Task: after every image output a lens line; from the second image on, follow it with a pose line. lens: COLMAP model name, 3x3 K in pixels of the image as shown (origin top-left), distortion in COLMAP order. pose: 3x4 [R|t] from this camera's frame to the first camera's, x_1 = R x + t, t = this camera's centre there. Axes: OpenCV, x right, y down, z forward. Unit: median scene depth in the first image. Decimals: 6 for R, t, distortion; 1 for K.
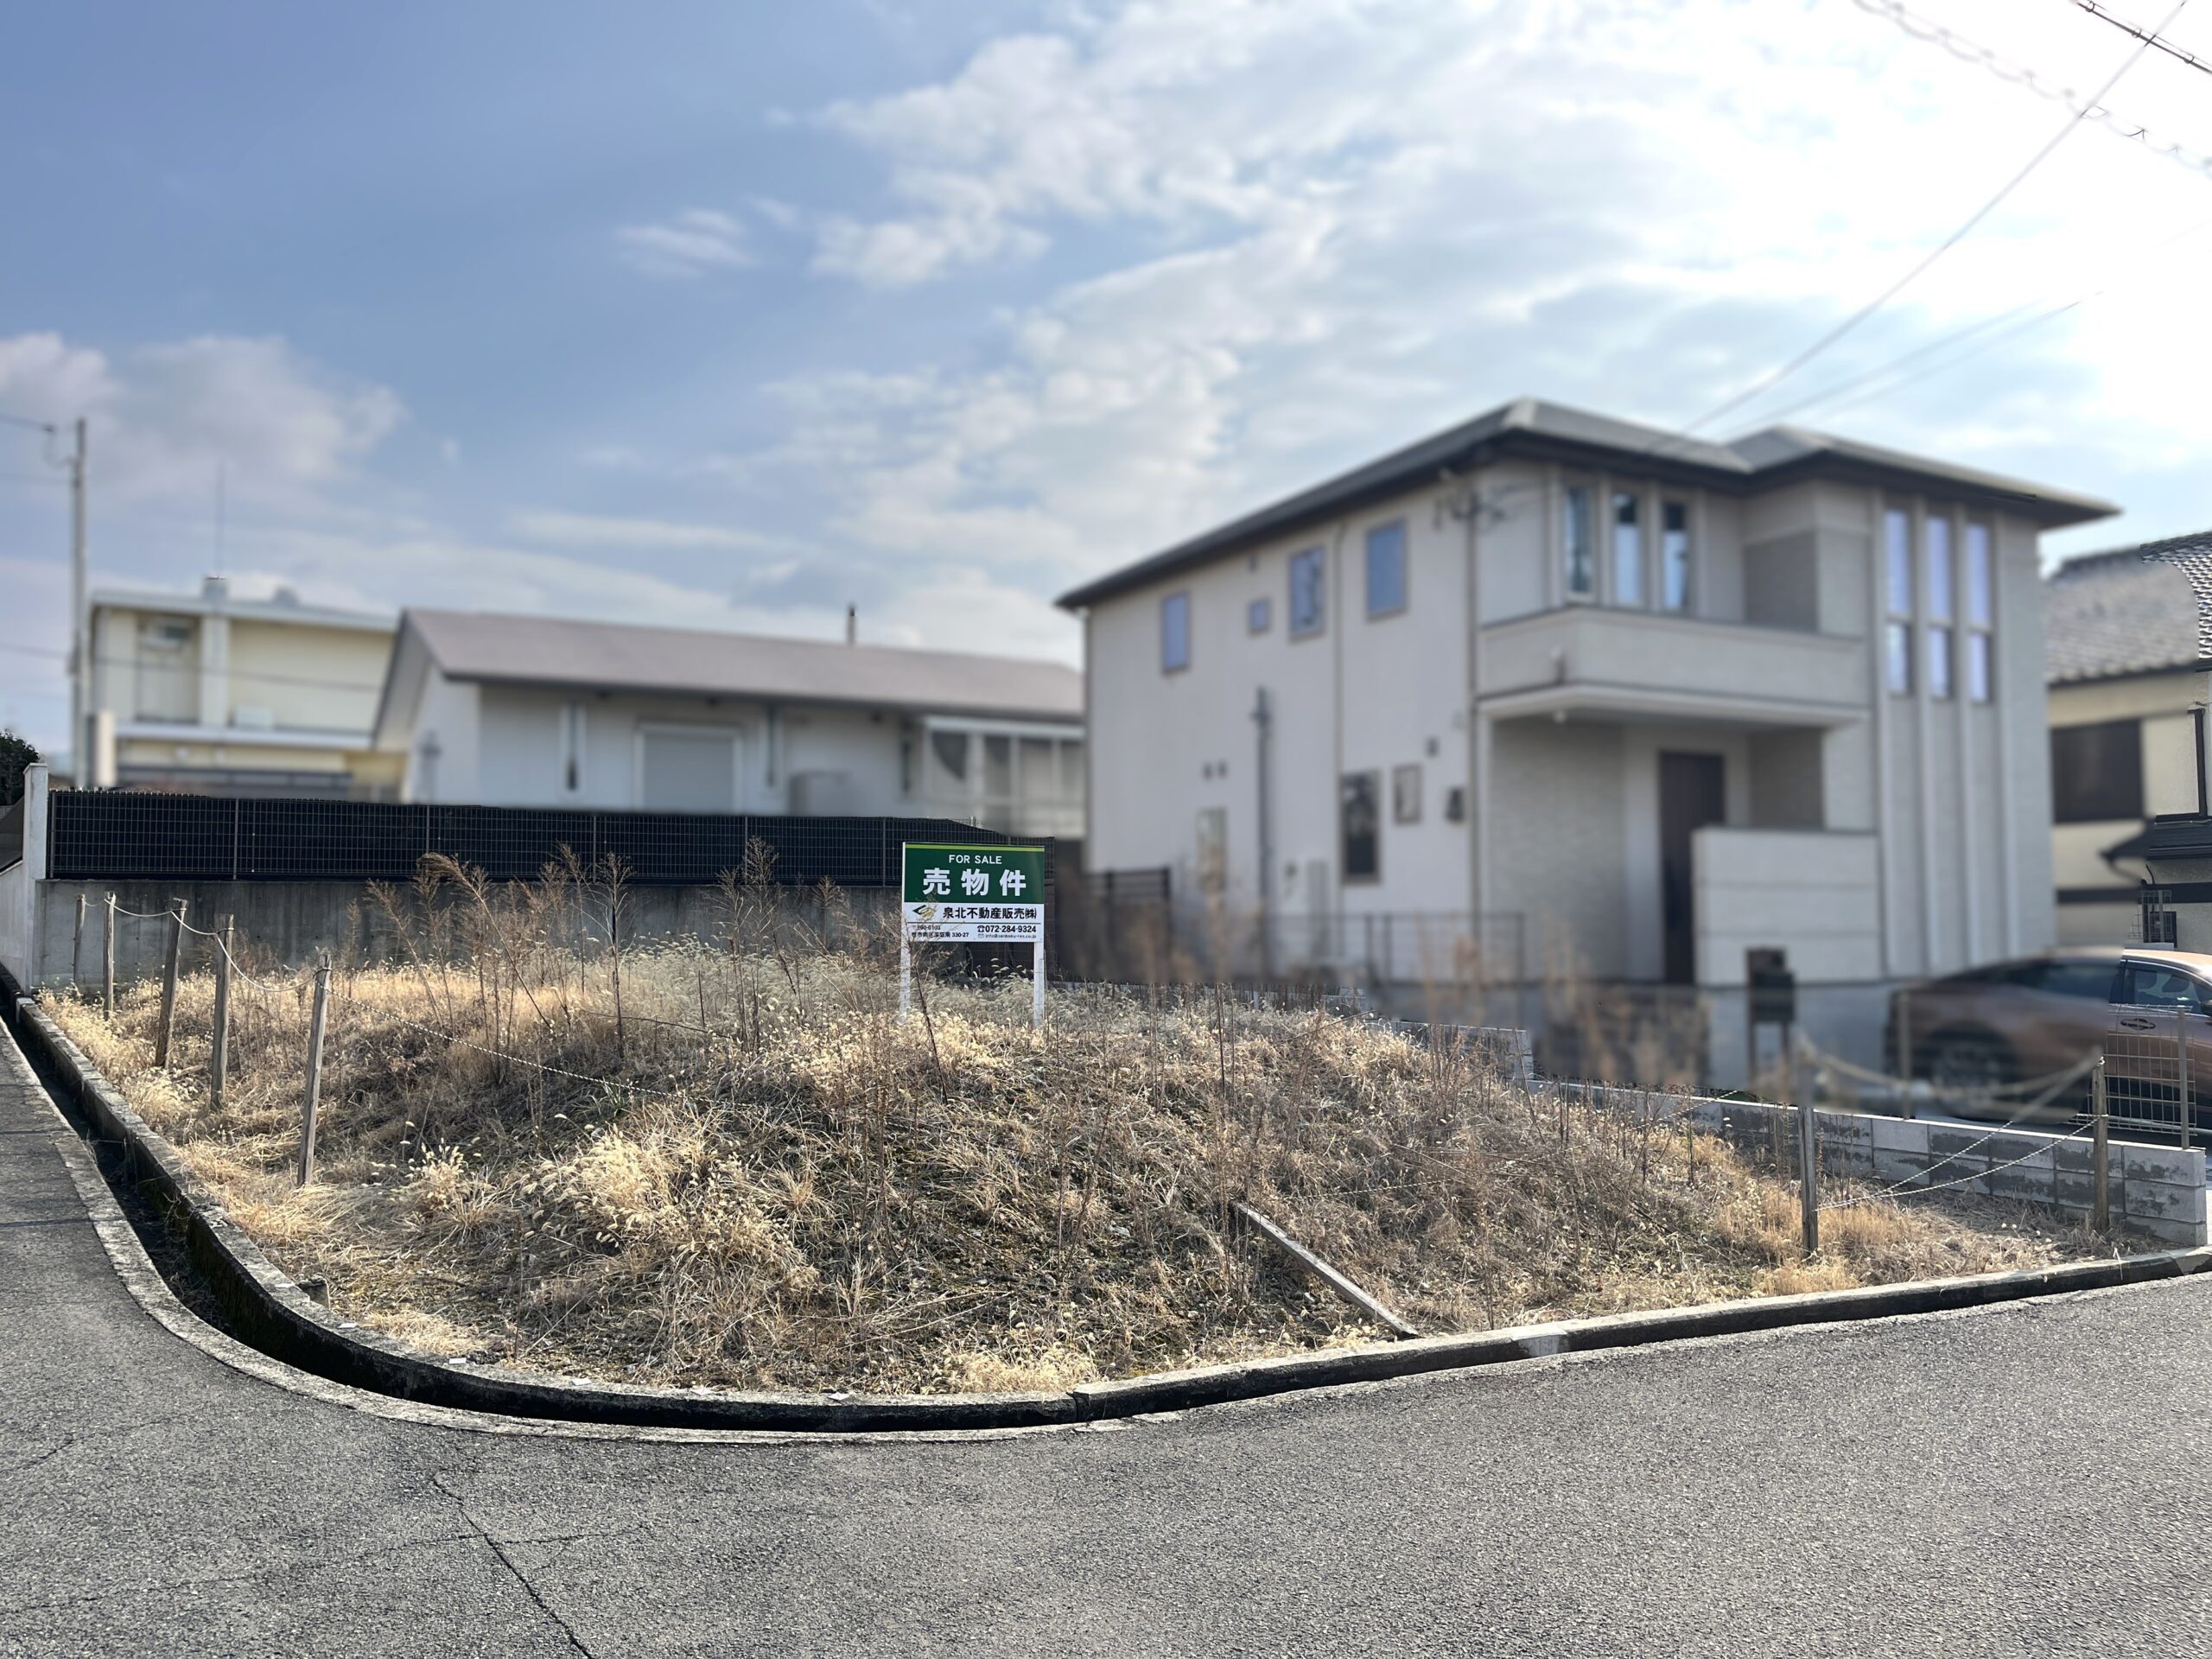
lens RADIAL K [[1666.7, 0, 1121.0], [0, 1666.7, 828.8], [0, 0, 1]] dist [0.068794, -0.091174]
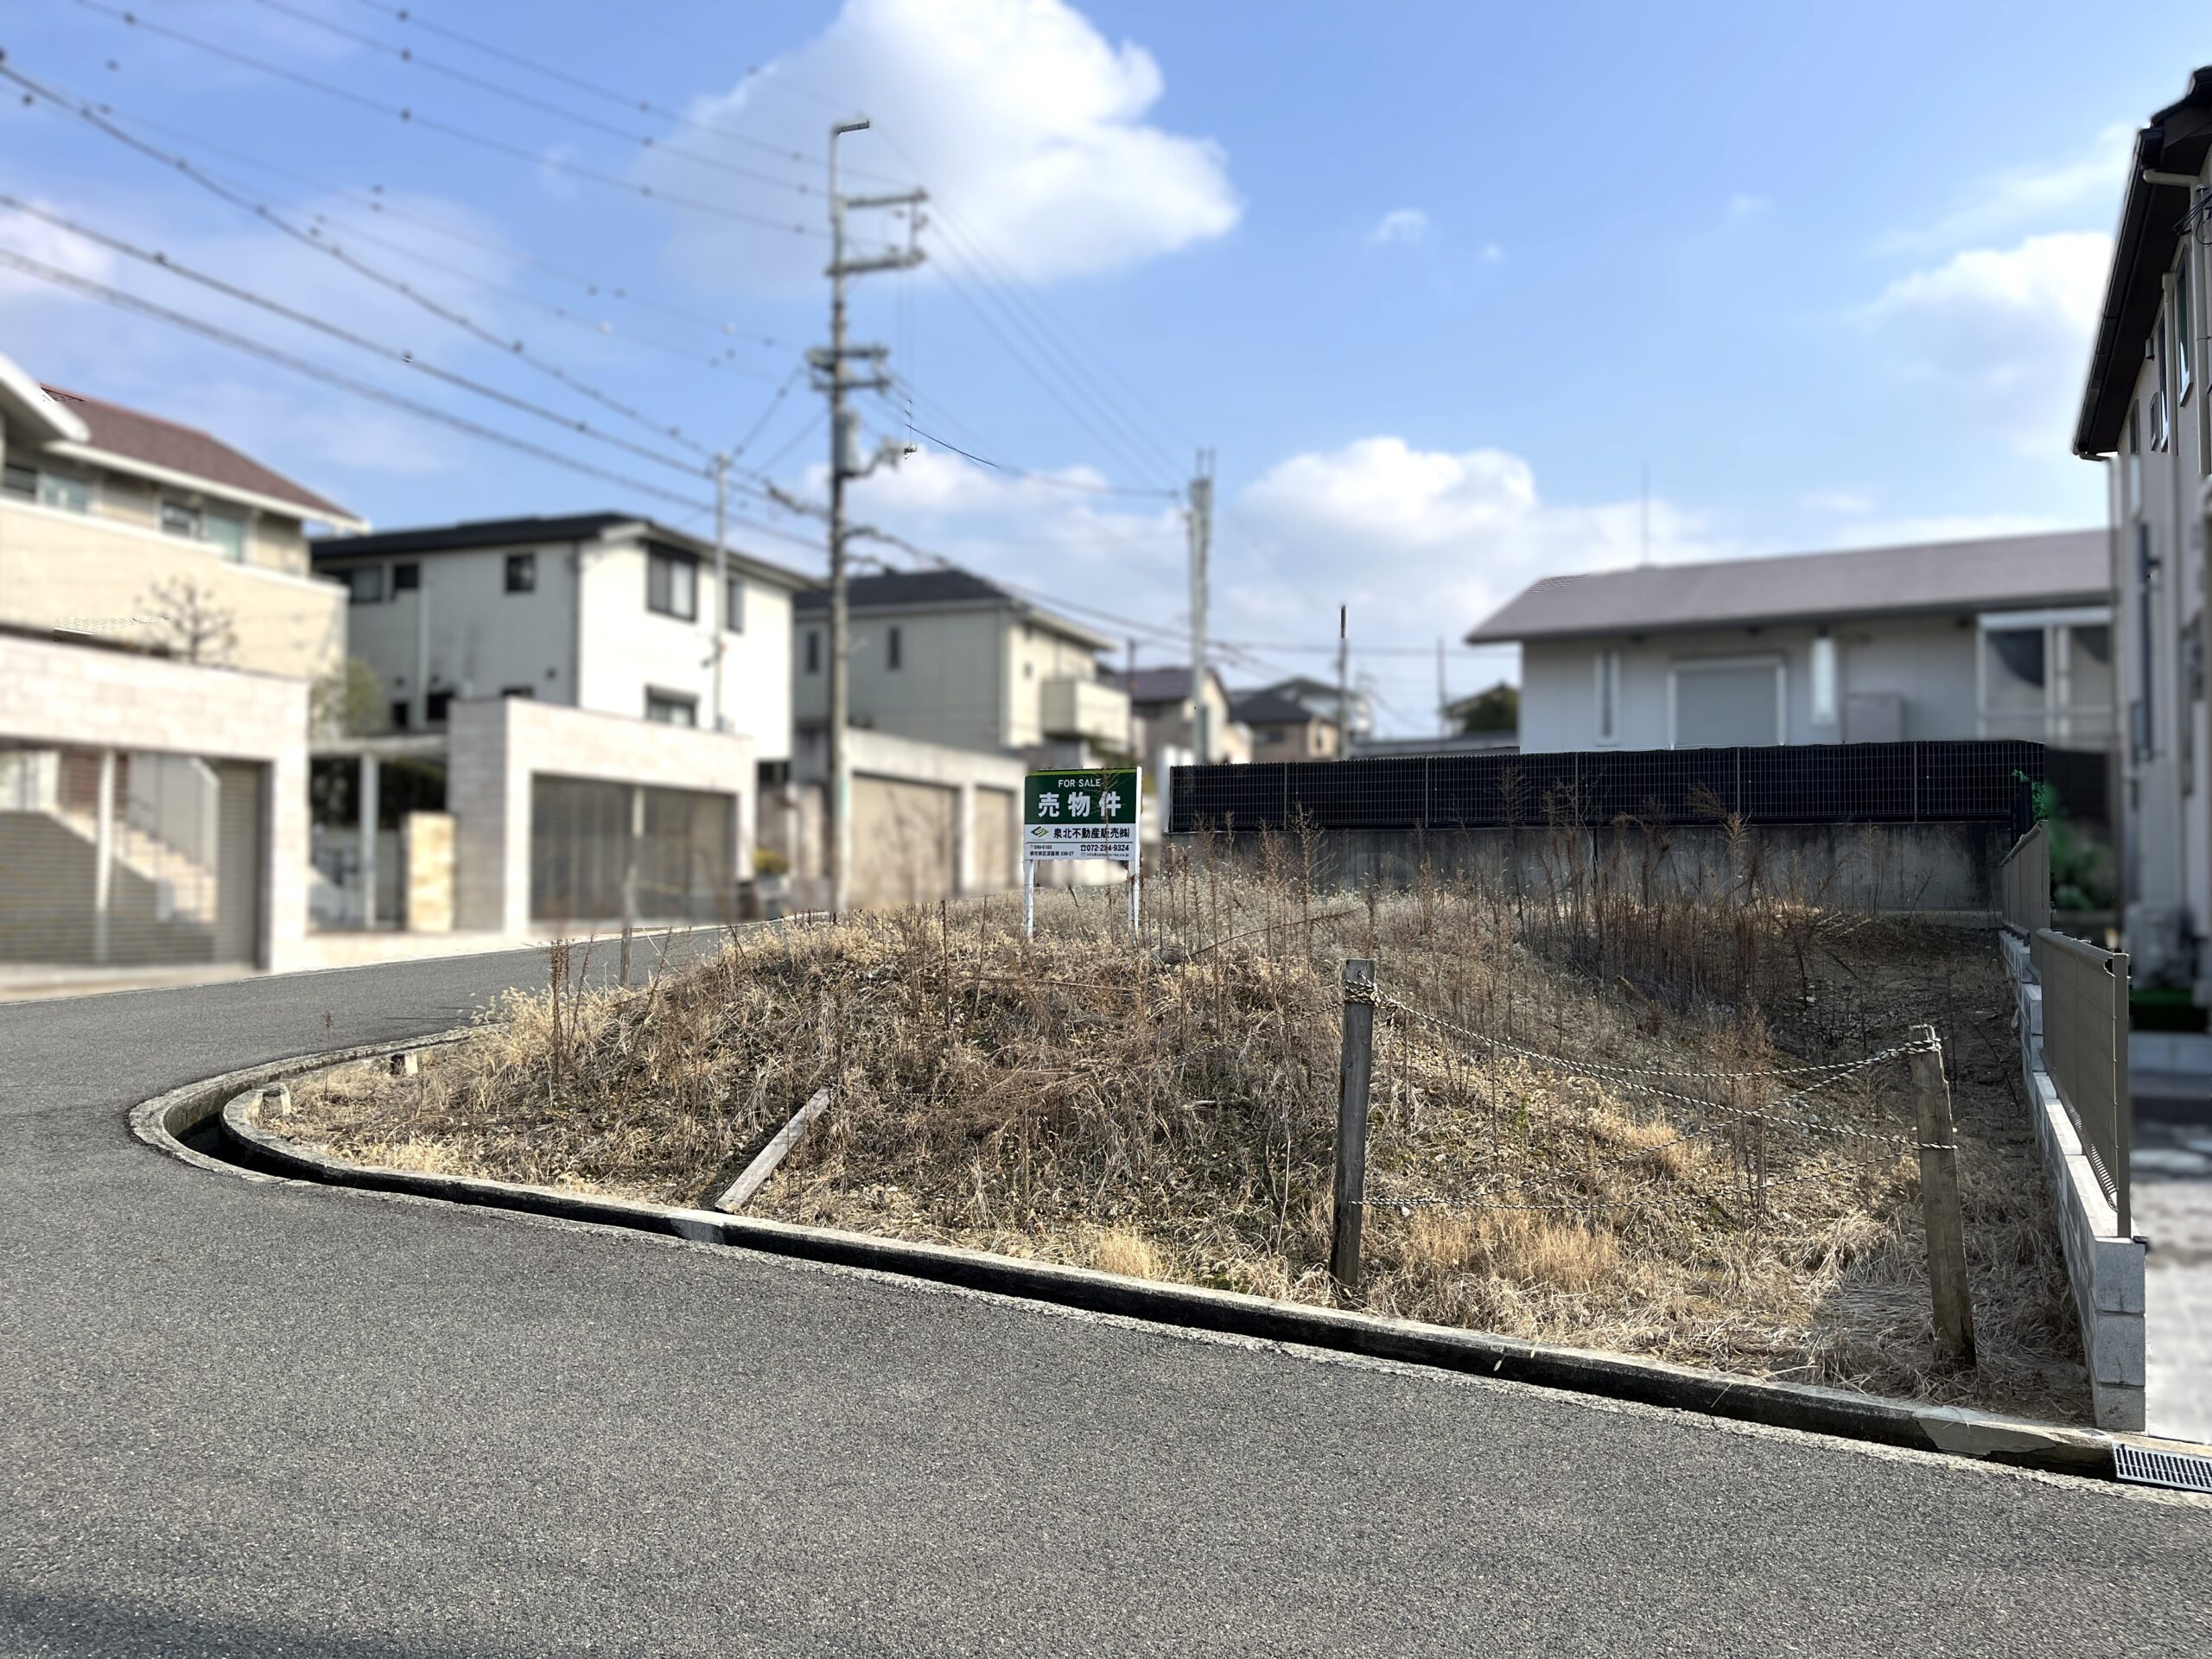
lens RADIAL K [[1666.7, 0, 1114.5], [0, 1666.7, 840.8], [0, 0, 1]] dist [0.068794, -0.091174]
pose [[0.541513, -0.019331, -0.840470, 0.511323], [0.043482, 0.999042, 0.005037, 0.031632], [0.839567, -0.039273, 0.541835, 0.274025]]
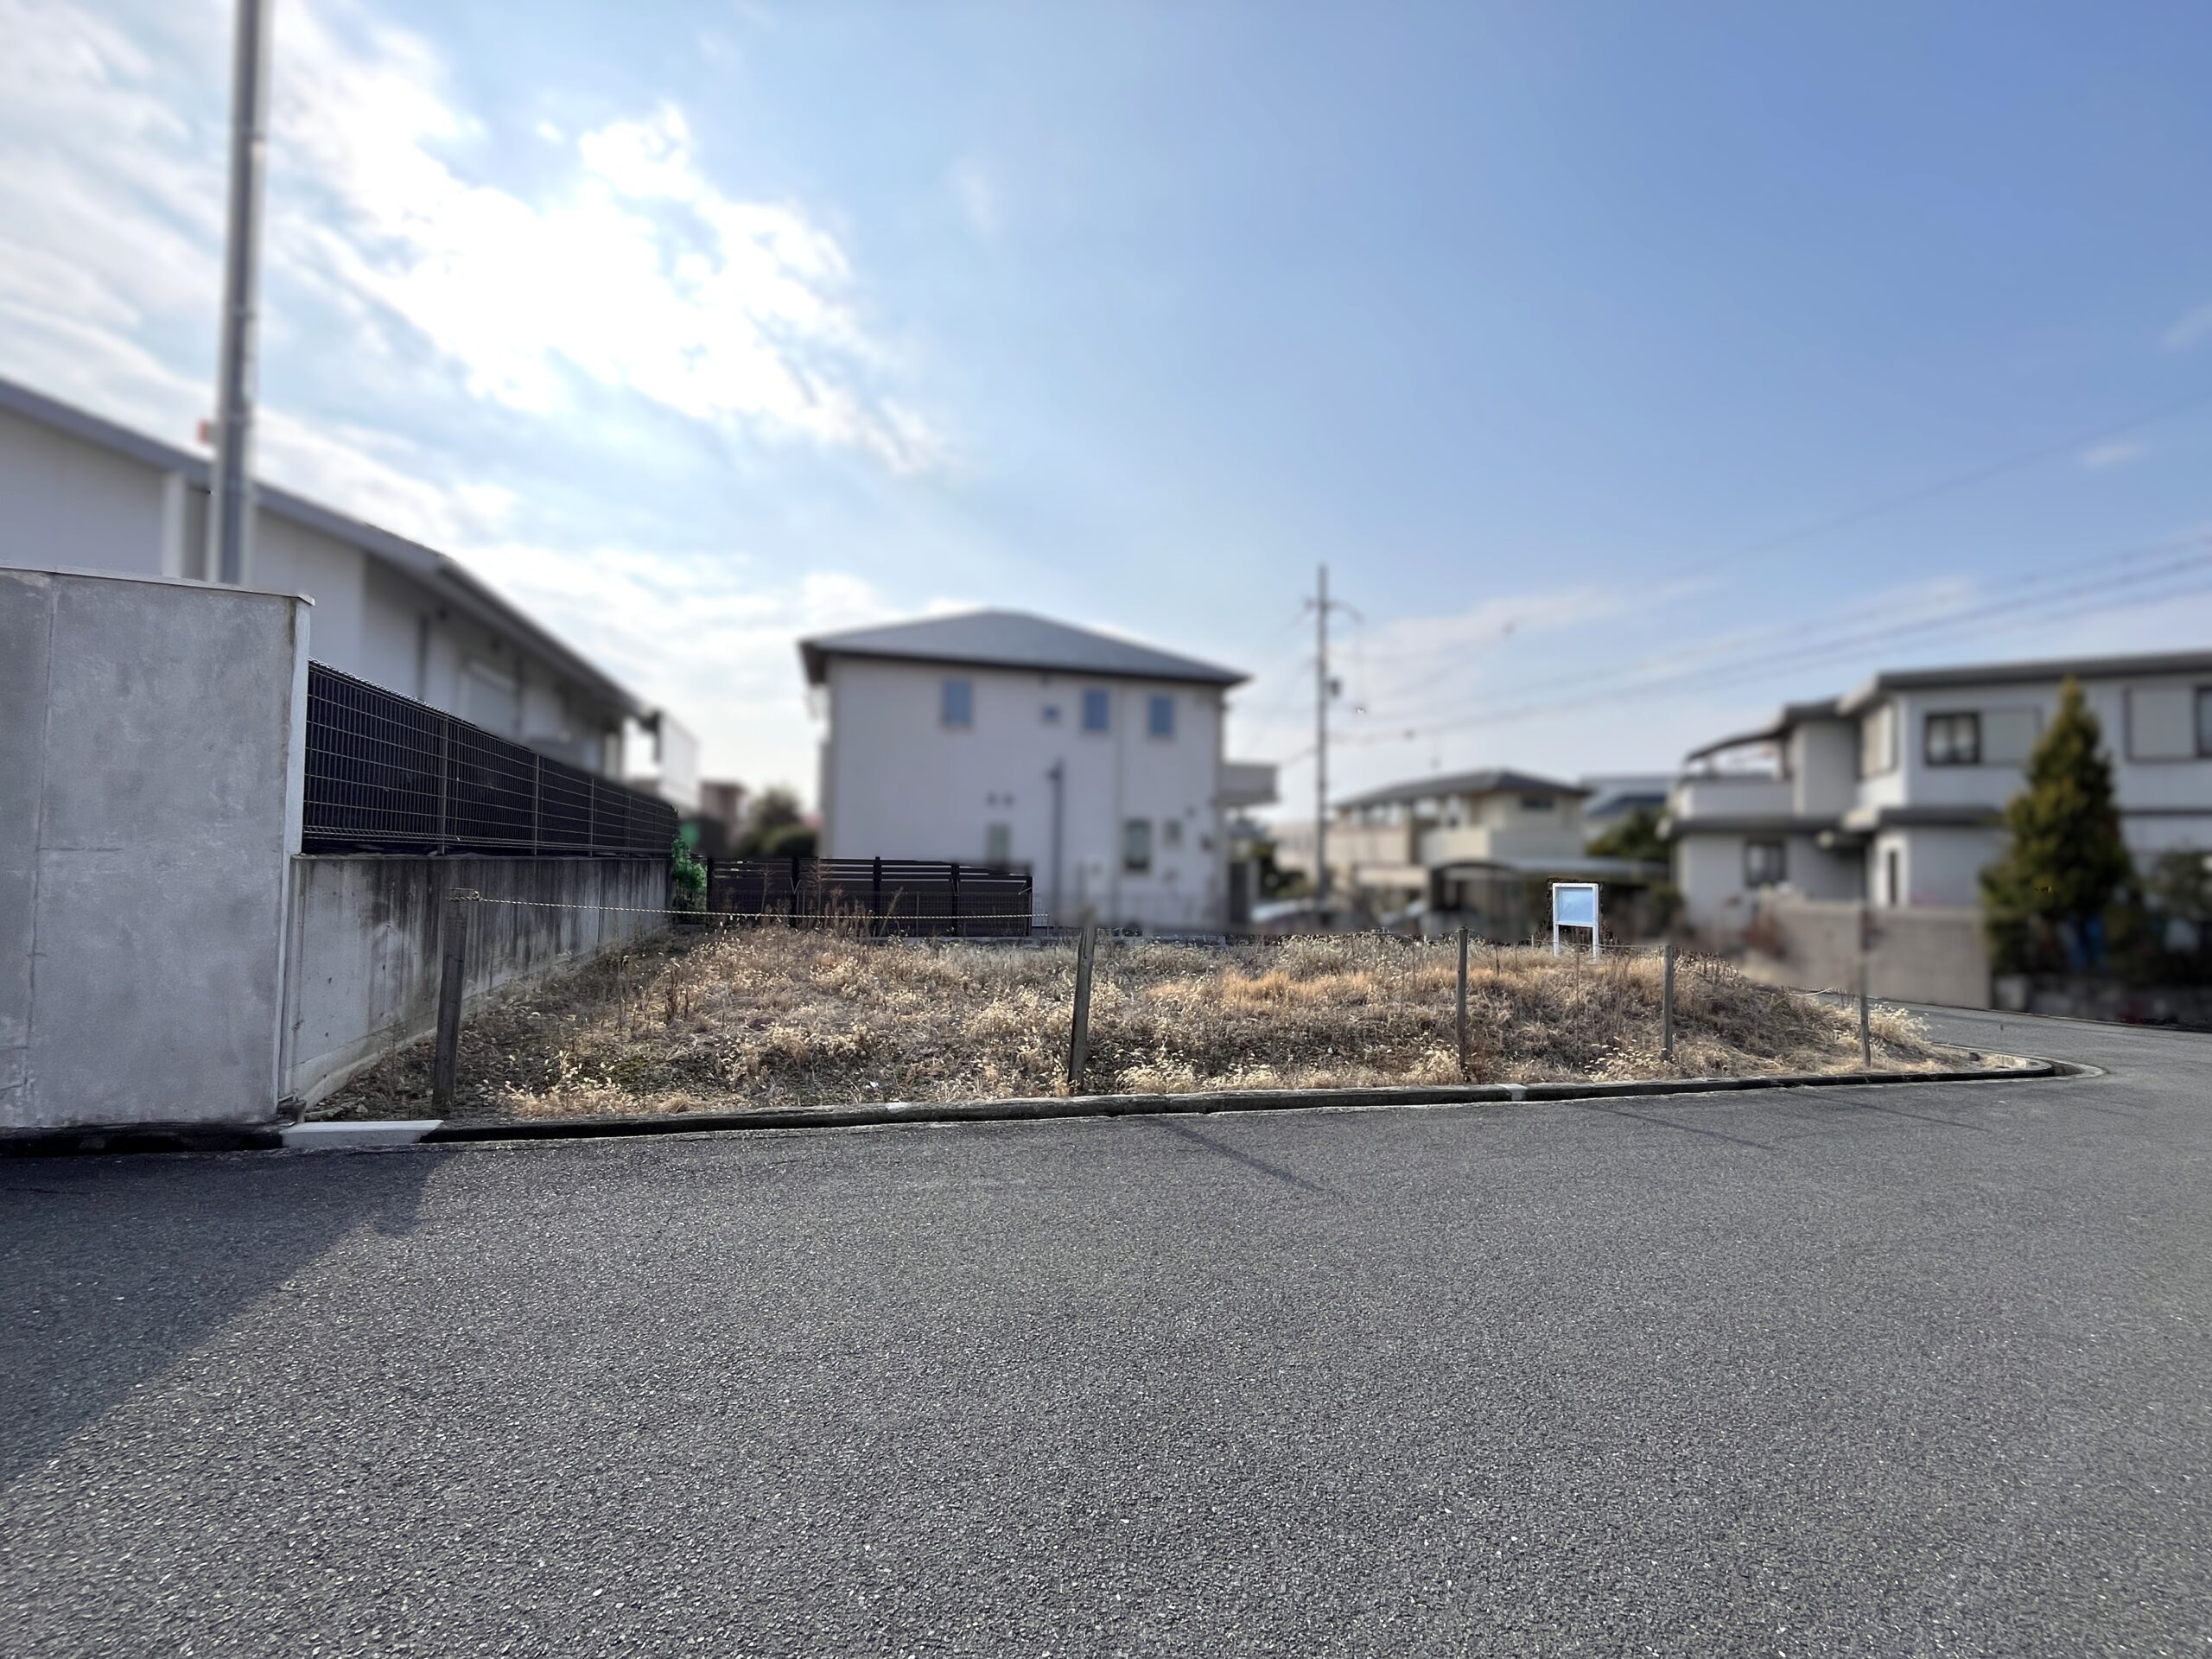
lens RADIAL K [[902.6, 0, 1098.3], [0, 902.6, 837.2], [0, 0, 1]] dist [-0.000182, -0.000957]
pose [[0.255736, 0.042410, 0.965816, -0.911245], [-0.077951, 0.996689, -0.023125, 0.016347], [-0.963599, -0.069372, 0.258195, 0.820417]]
